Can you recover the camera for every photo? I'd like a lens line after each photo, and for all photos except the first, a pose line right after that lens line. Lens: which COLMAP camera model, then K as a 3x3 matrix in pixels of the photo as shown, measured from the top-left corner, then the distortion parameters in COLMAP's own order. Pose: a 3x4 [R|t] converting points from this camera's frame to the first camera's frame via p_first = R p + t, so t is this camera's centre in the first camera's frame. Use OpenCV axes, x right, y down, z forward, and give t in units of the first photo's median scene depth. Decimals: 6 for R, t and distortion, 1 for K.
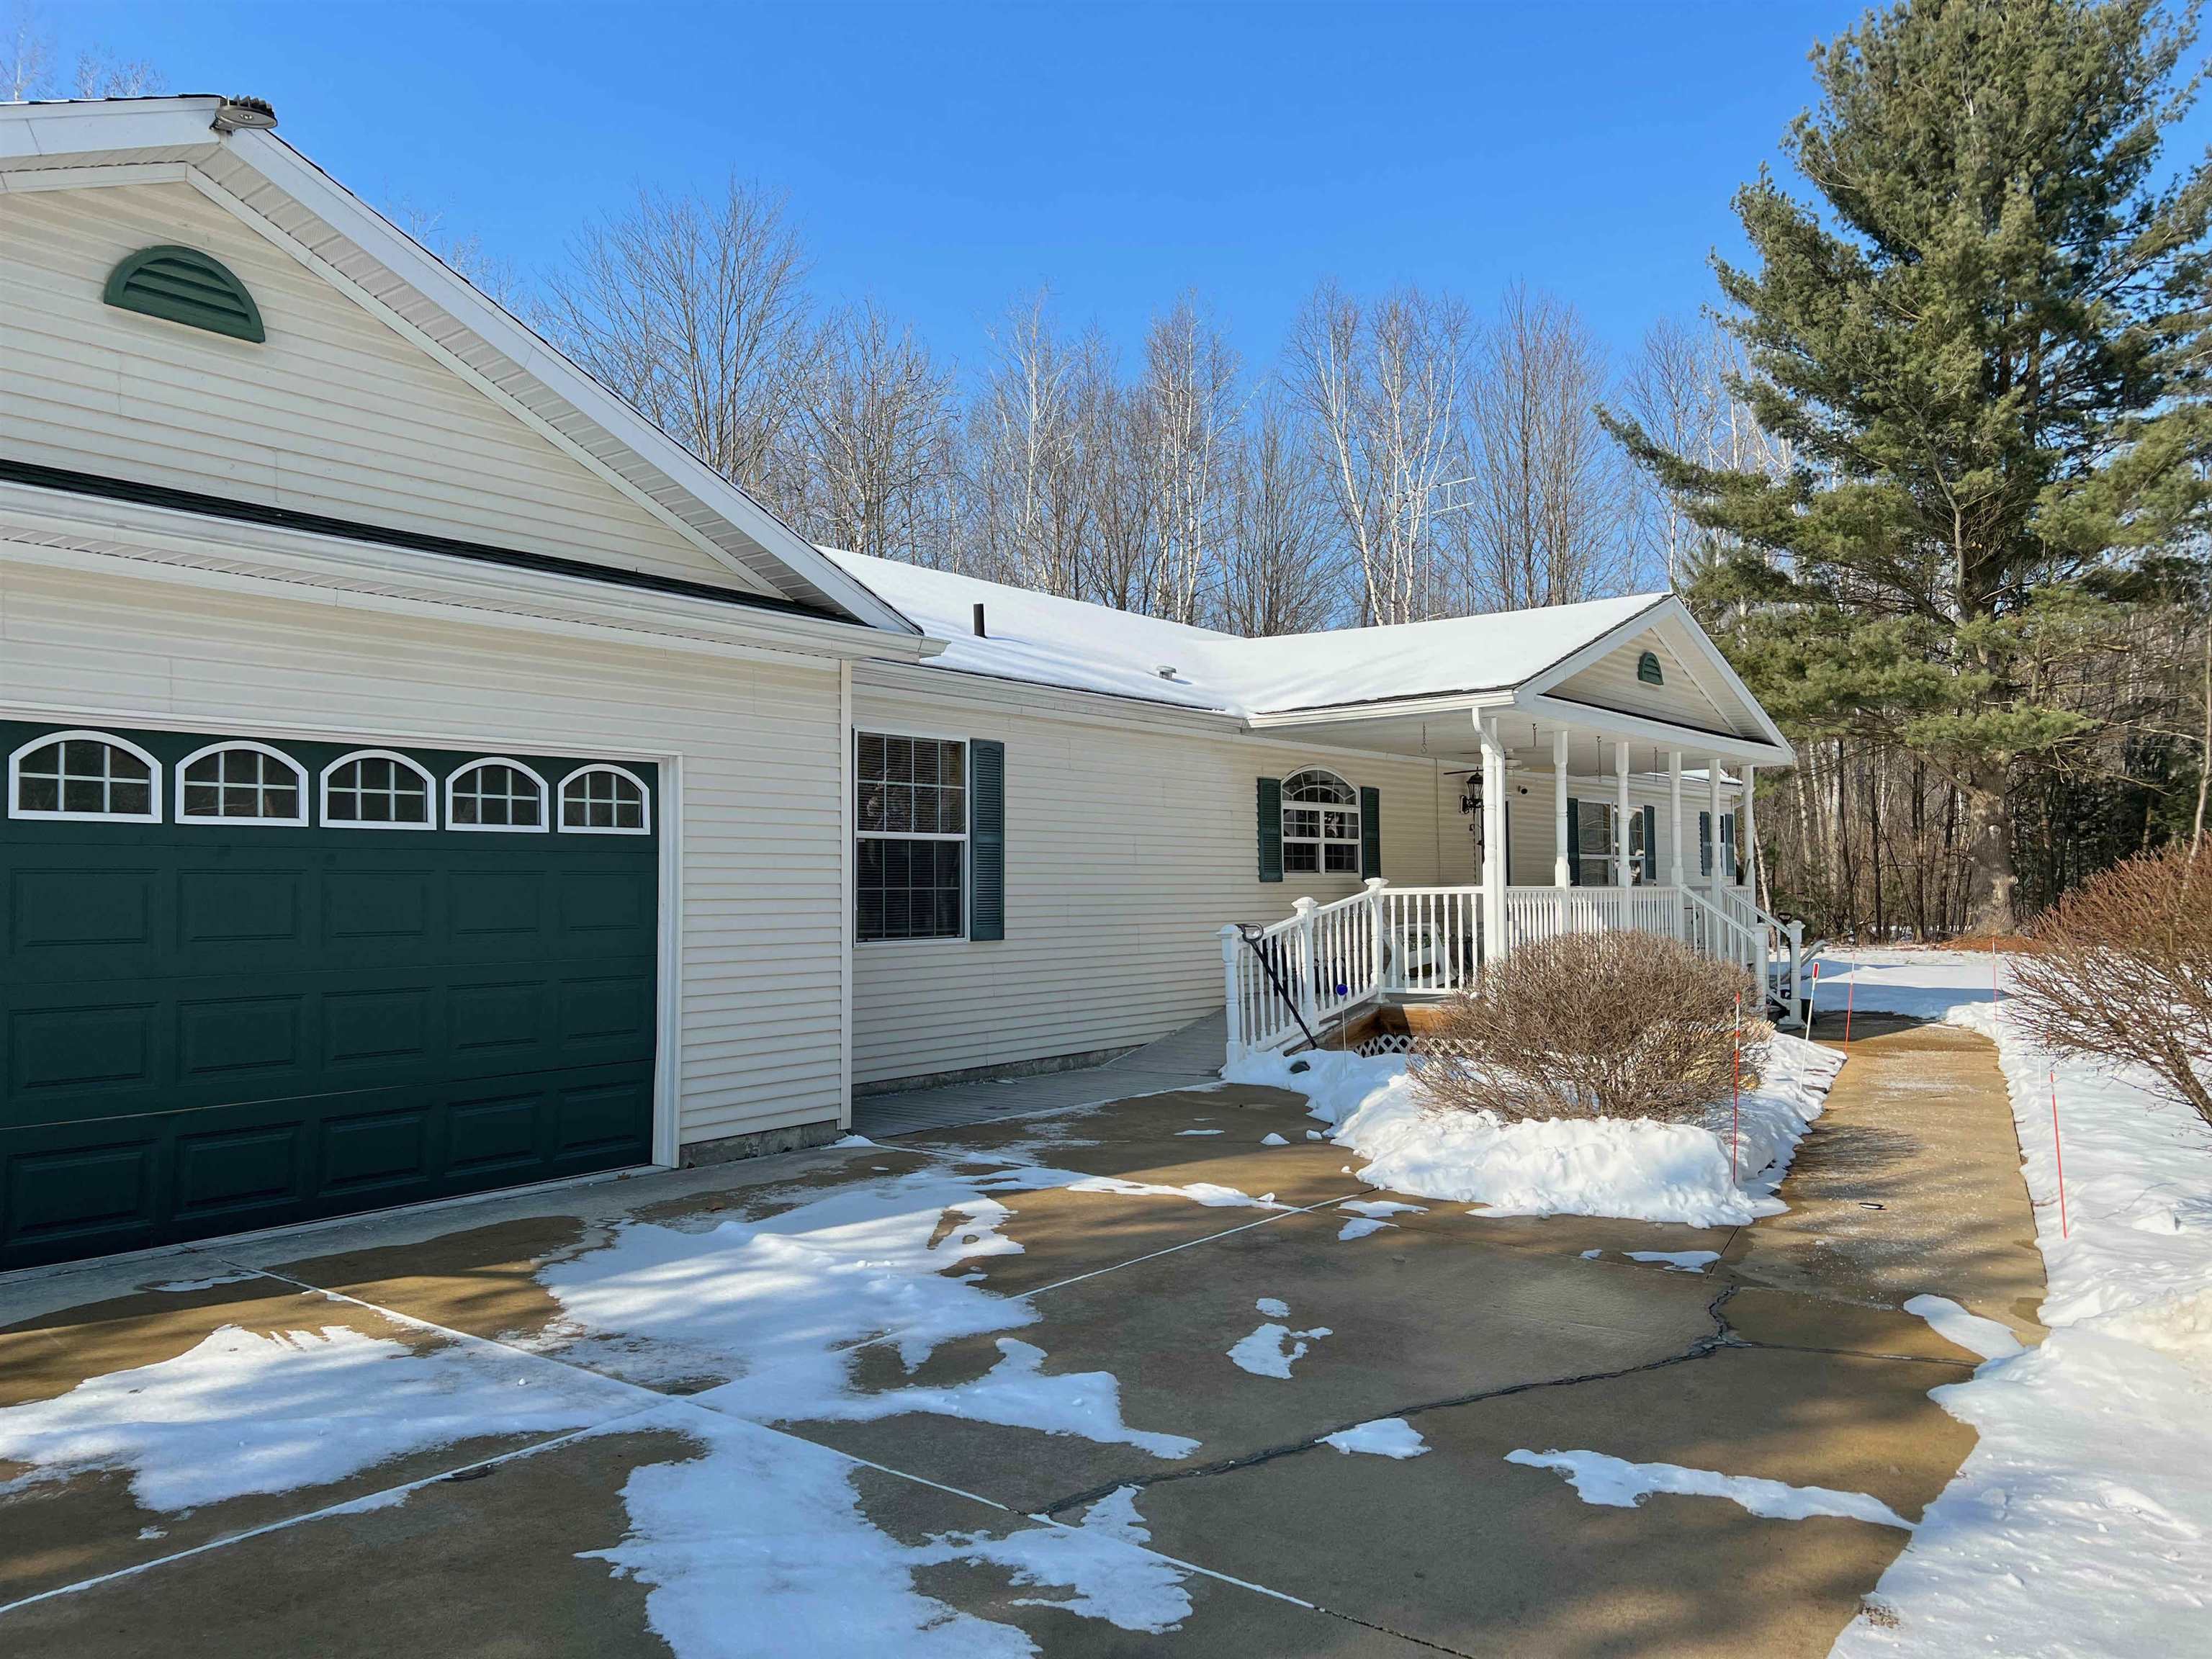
lens RADIAL K [[1693.6, 0, 1106.0], [0, 1693.6, 829.5], [0, 0, 1]] dist [0.003778, -0.002743]
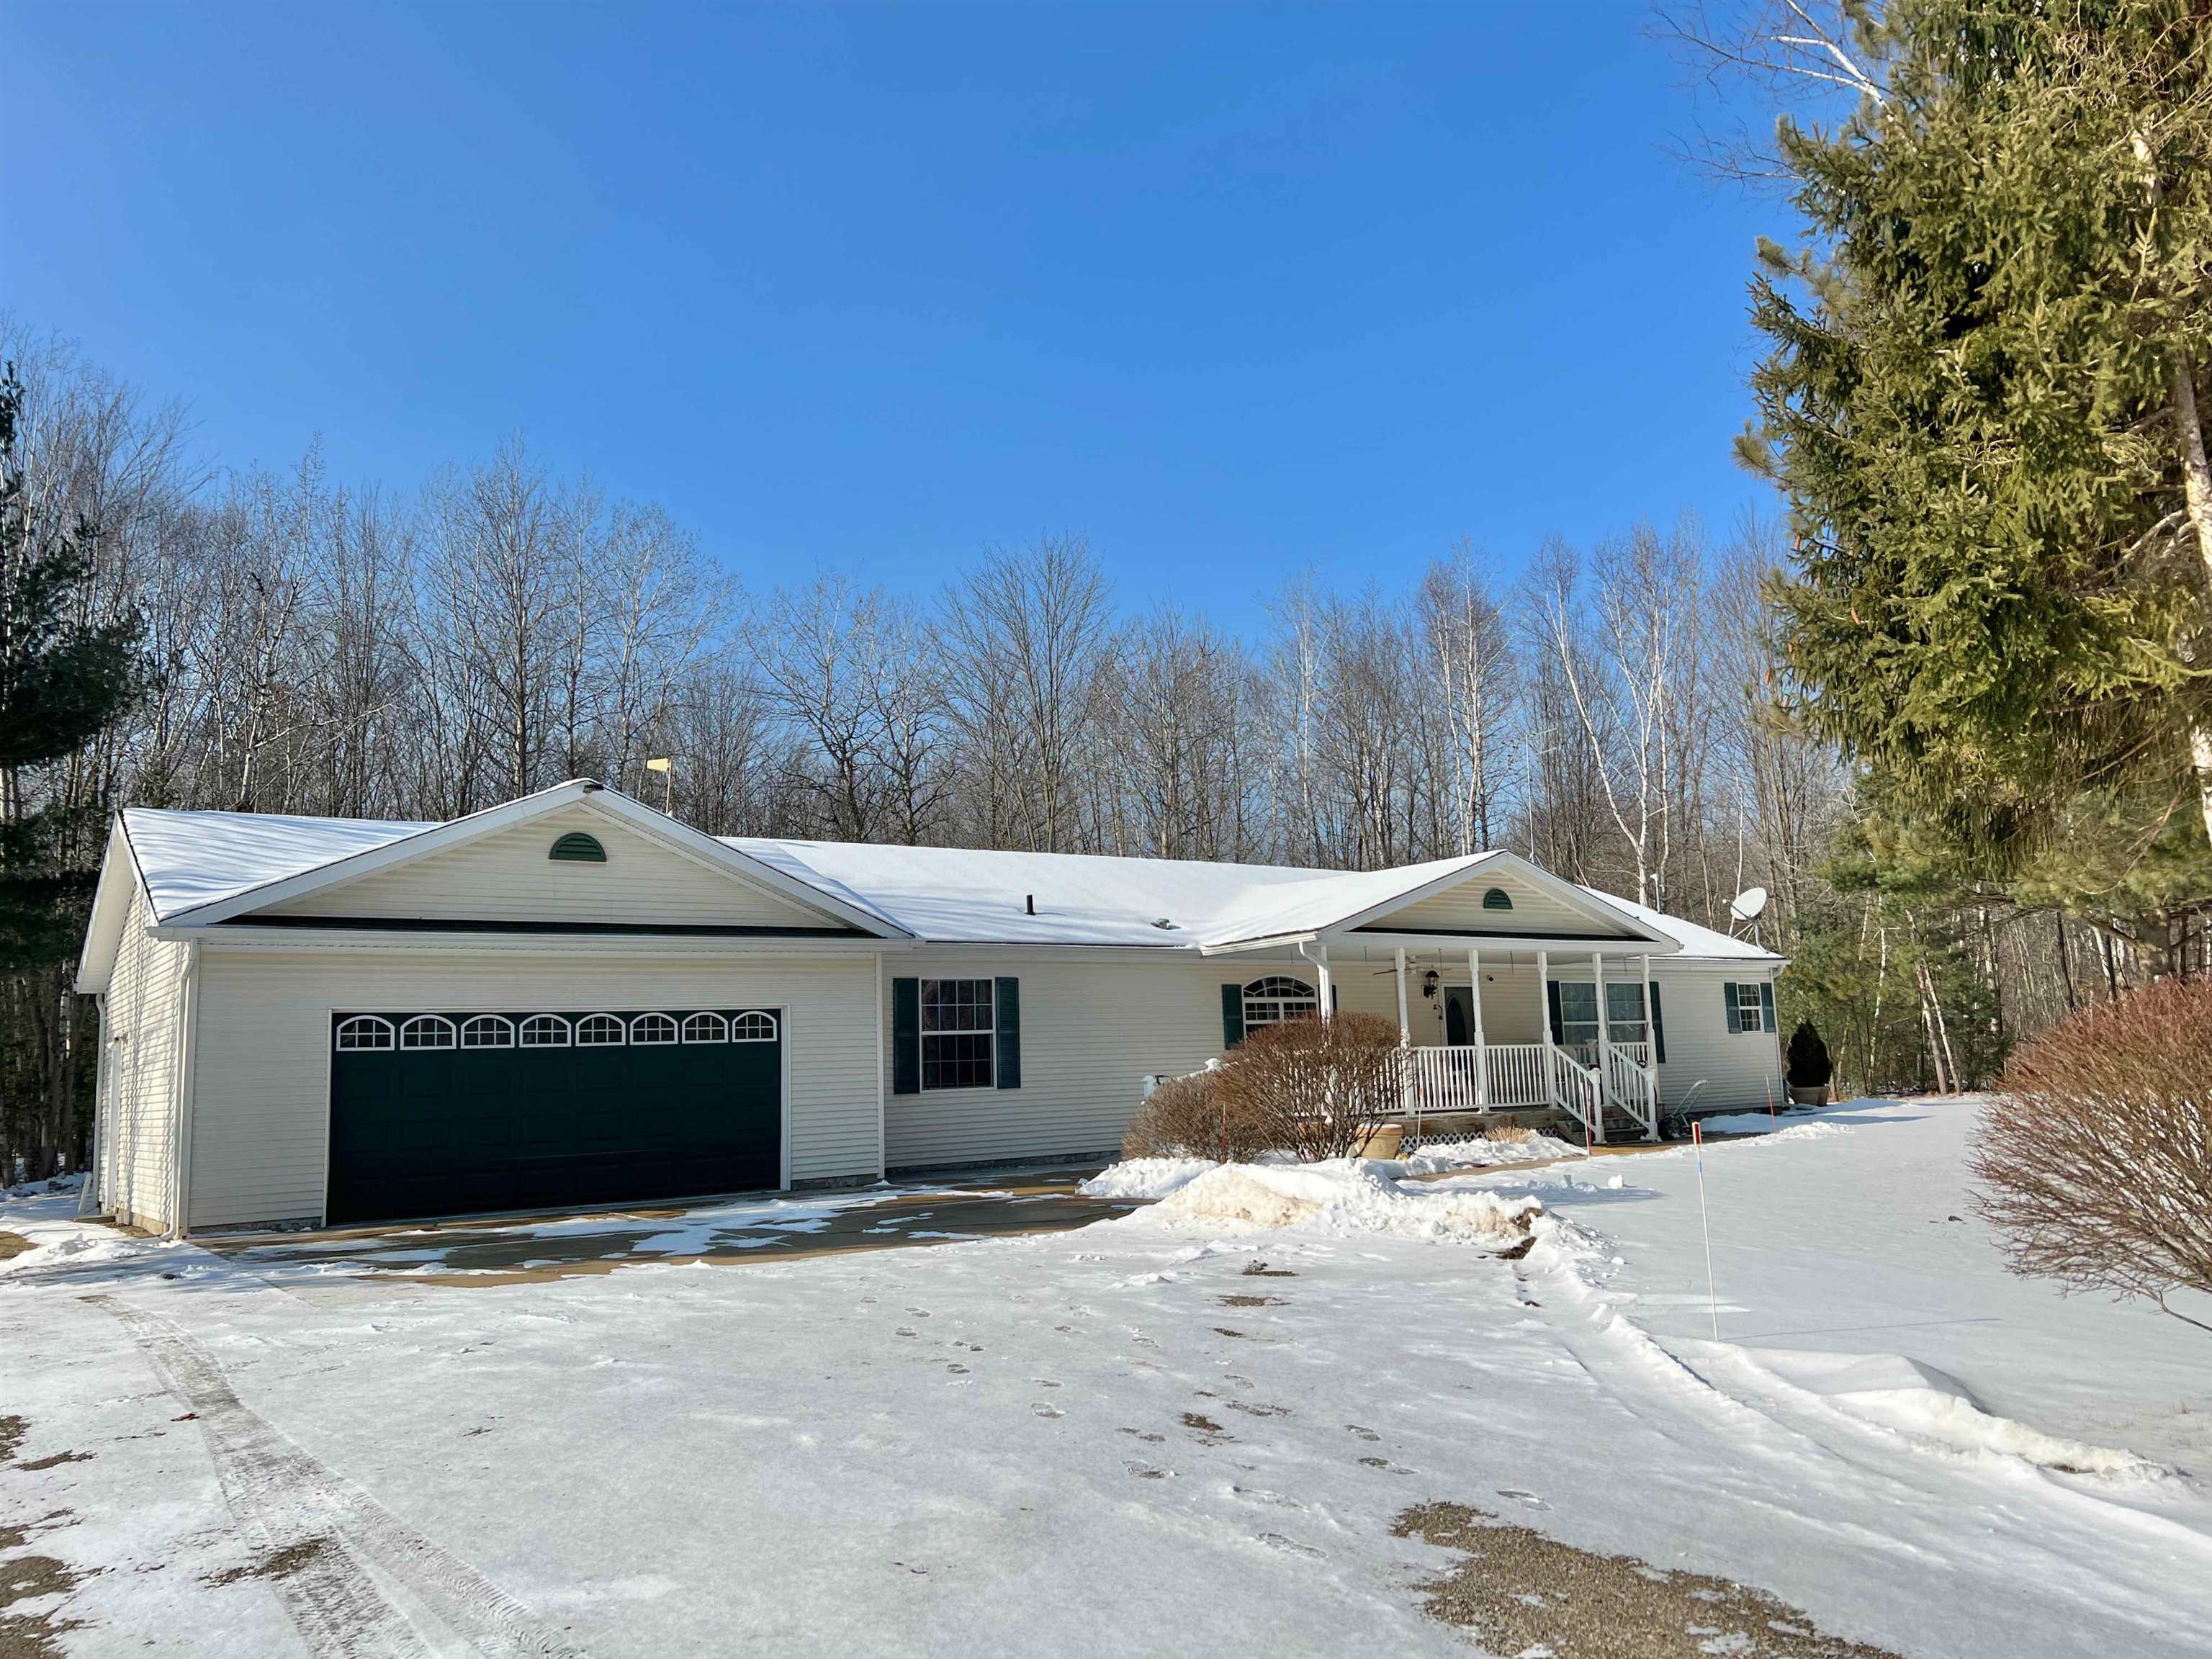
lens RADIAL K [[1647.0, 0, 1106.0], [0, 1647.0, 829.5], [0, 0, 1]] dist [0.102433, -0.000607]
pose [[0.958123, -0.070179, -0.277623, 0.554398], [0.040758, 0.993055, -0.110369, -0.010773], [0.283440, 0.094432, 0.954329, -0.716693]]
